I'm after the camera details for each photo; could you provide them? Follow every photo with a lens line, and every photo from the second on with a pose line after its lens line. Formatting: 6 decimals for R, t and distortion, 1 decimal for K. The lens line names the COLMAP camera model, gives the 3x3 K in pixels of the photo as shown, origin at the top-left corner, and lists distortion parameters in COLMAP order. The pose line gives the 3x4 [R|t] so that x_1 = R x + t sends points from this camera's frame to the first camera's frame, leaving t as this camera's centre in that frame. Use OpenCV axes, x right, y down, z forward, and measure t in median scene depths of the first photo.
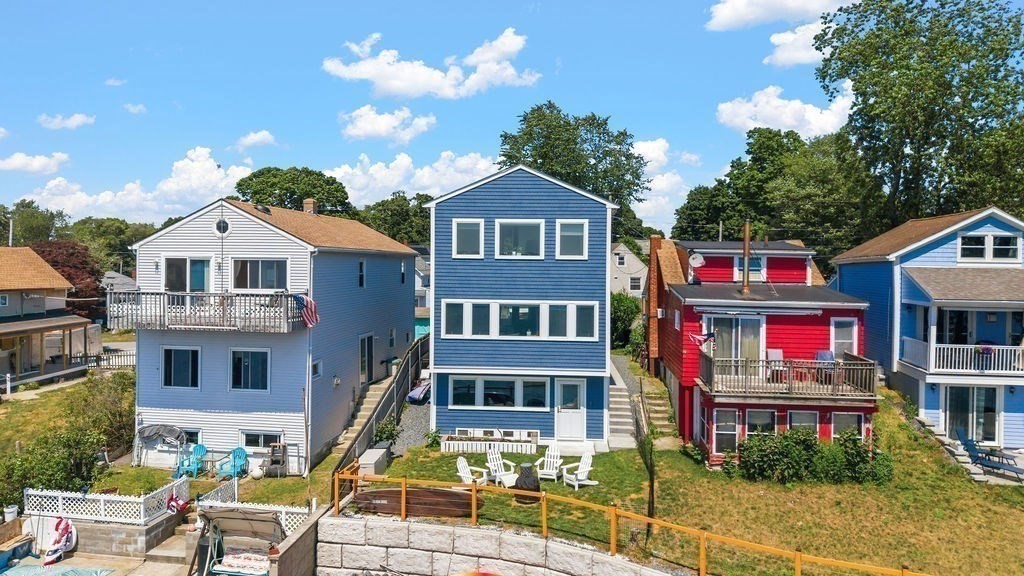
lens RADIAL K [[726.7, 0, 508.9], [0, 726.7, 260.4], [0, 0, 1]] dist [0.012924, -0.004235]
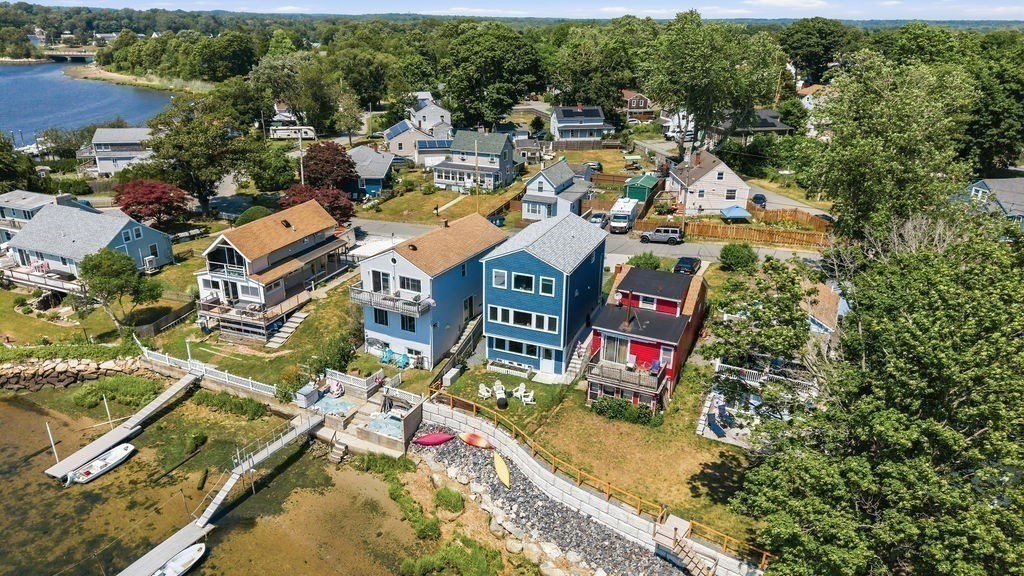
lens RADIAL K [[704.6, 0, 486.5], [0, 704.6, 287.2], [0, 0, 1]] dist [0.066851, -0.067837]
pose [[0.937357, 0.117712, -0.327880, 0.576480], [0.004686, 0.936839, 0.349729, -0.719449], [0.348338, -0.329357, 0.877601, -0.794770]]
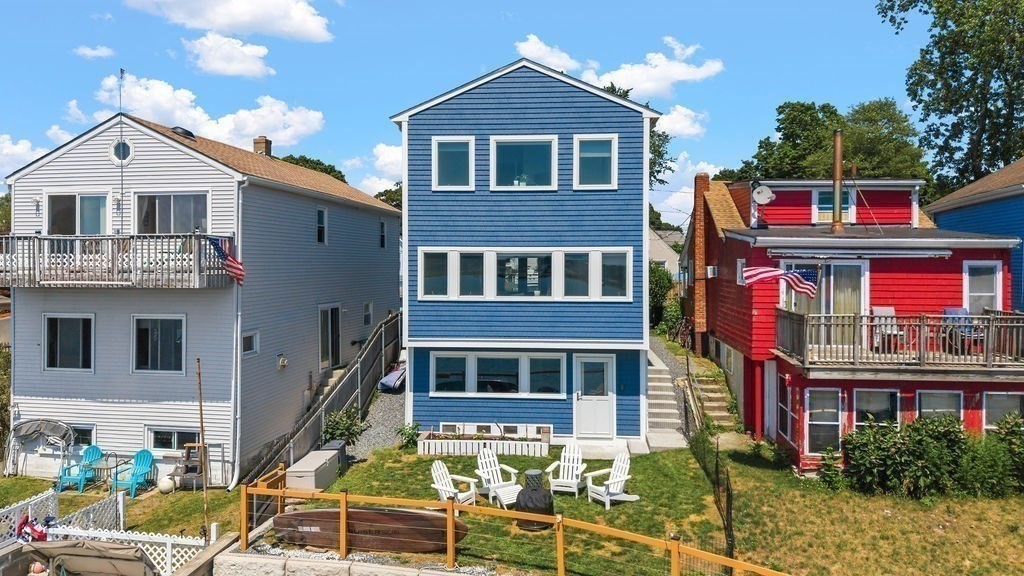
lens RADIAL K [[727.7, 0, 512.8], [0, 727.7, 259.6], [0, 0, 1]] dist [0.000137, 0.006536]
pose [[0.999888, -0.007945, -0.012694, 0.012635], [0.007818, 0.999919, -0.010019, 0.075781], [0.012773, 0.009919, 0.999869, 0.269430]]
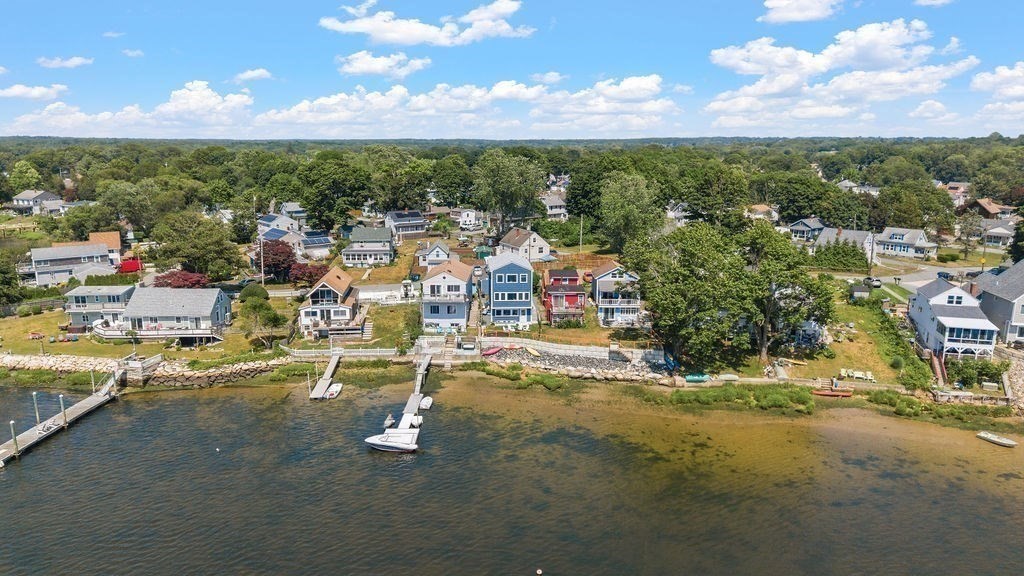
lens RADIAL K [[726.7, 0, 508.9], [0, 726.7, 260.4], [0, 0, 1]] dist [0.012924, -0.004235]
pose [[0.993026, -0.030745, 0.113820, -0.506419], [0.011574, 0.986159, 0.165400, -0.876868], [-0.117330, -0.162929, 0.979637, -3.339703]]
